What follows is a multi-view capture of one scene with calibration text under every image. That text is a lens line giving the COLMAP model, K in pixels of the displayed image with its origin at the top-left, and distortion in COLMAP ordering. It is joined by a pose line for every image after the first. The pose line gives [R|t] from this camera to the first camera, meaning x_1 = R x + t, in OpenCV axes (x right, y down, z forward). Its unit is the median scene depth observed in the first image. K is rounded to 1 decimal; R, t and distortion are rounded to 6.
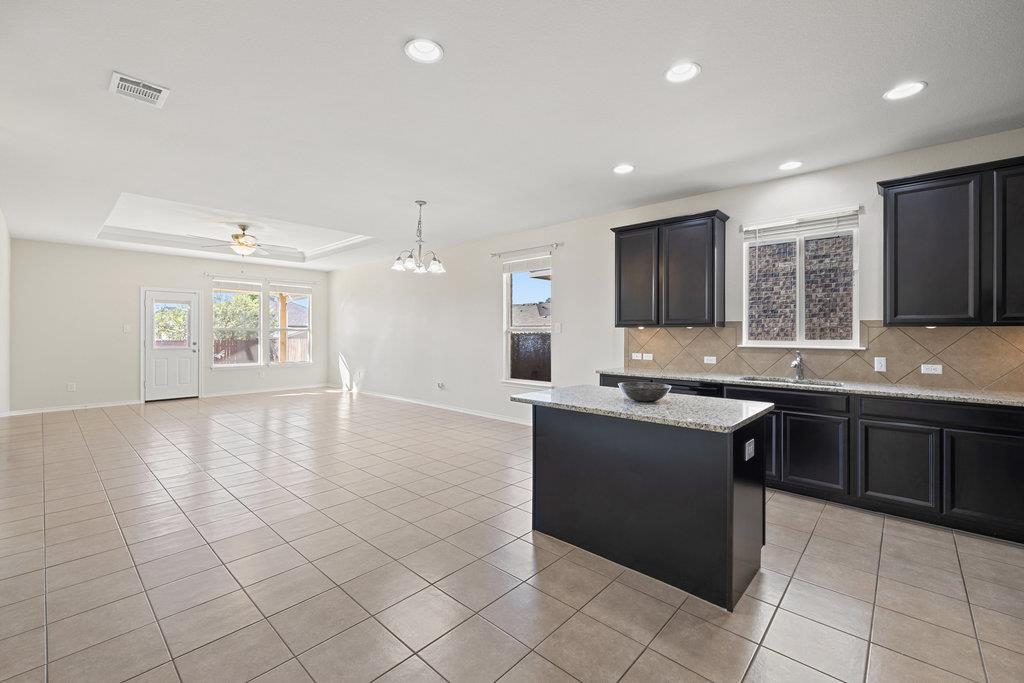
lens RADIAL K [[431.7, 0, 512.3], [0, 431.7, 334.0], [0, 0, 1]] dist [0.001938, -0.000277]
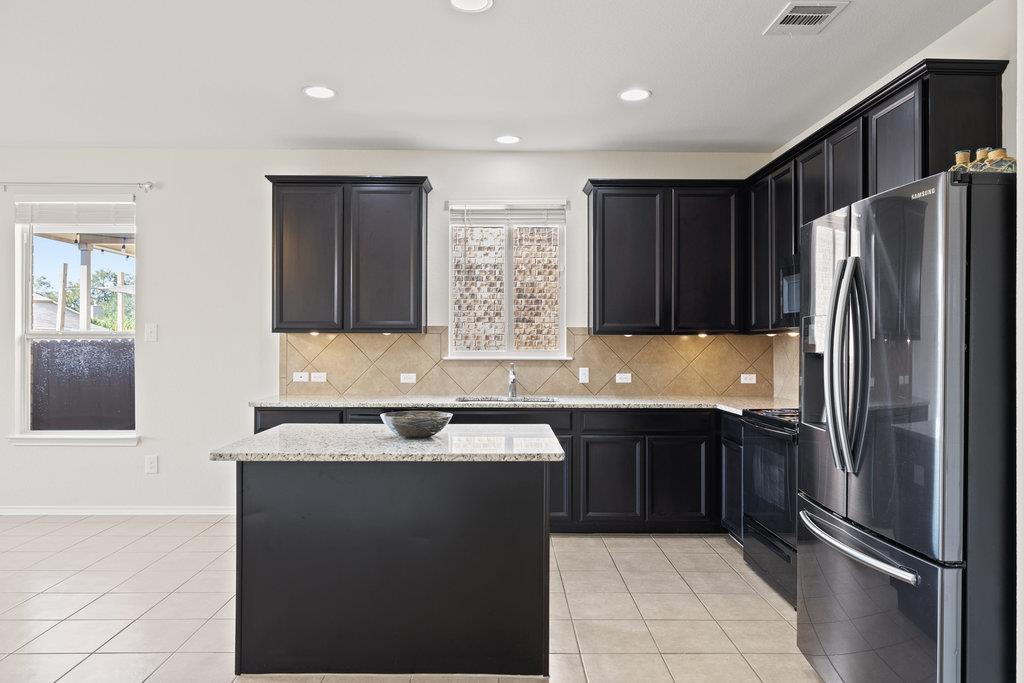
lens RADIAL K [[672.2, 0, 512.0], [0, 672.2, 341.5], [0, 0, 1]] dist [-0.002903, -0.001452]
pose [[0.727432, -0.000947, 0.686179, -0.180072], [0.001689, 0.999998, -0.000410, -0.001140], [-0.686178, 0.001457, 0.727433, 0.042830]]
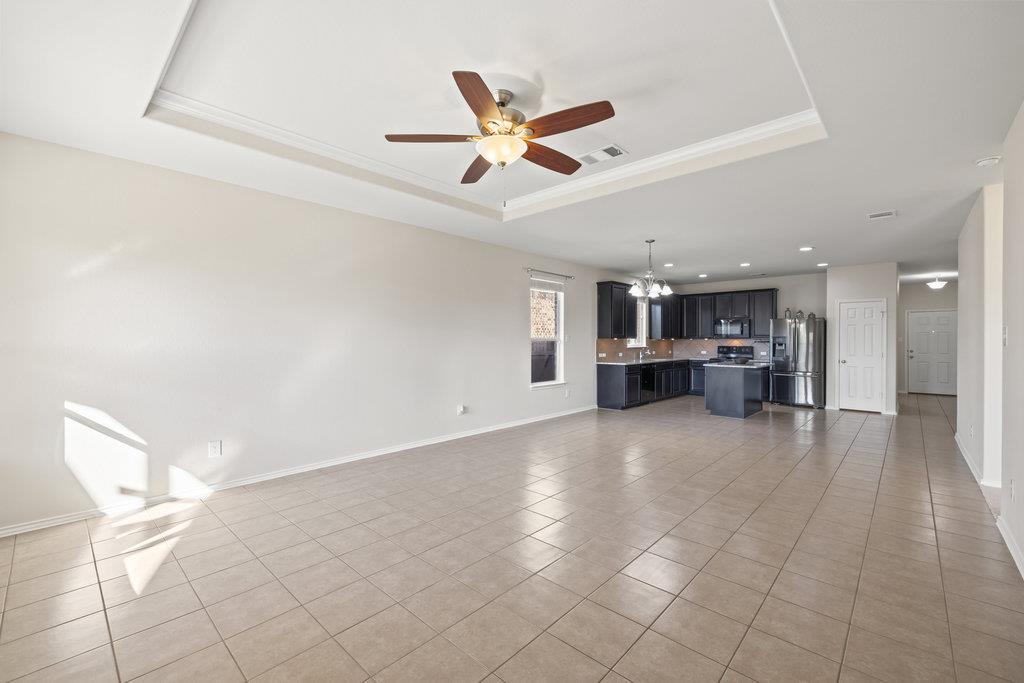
lens RADIAL K [[428.7, 0, 510.5], [0, 428.7, 341.4], [0, 0, 1]] dist [0.000954, 0.000373]
pose [[0.007586, -0.006031, 0.999953, -1.455841], [0.003736, 0.999975, 0.006003, -0.015791], [-0.999964, 0.003690, 0.007608, 1.375360]]
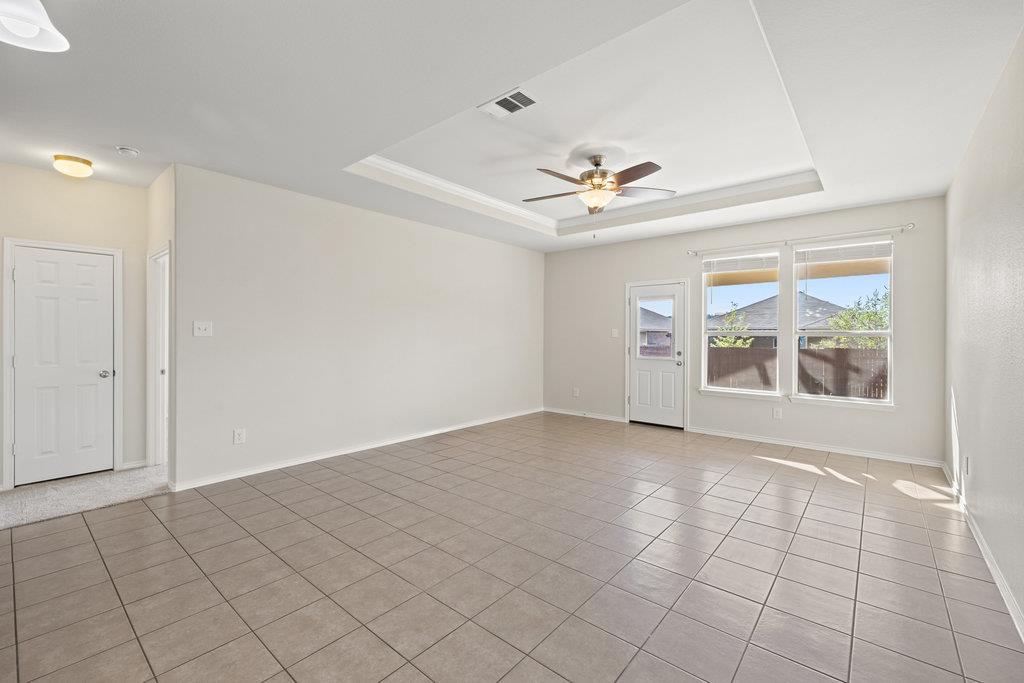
lens RADIAL K [[431.7, 0, 512.3], [0, 431.7, 334.0], [0, 0, 1]] dist [0.001938, -0.000277]
pose [[0.040146, -0.003761, -0.999187, -0.050595], [-0.007412, 0.999964, -0.004062, -0.008630], [0.999166, 0.007569, 0.040117, 1.198258]]
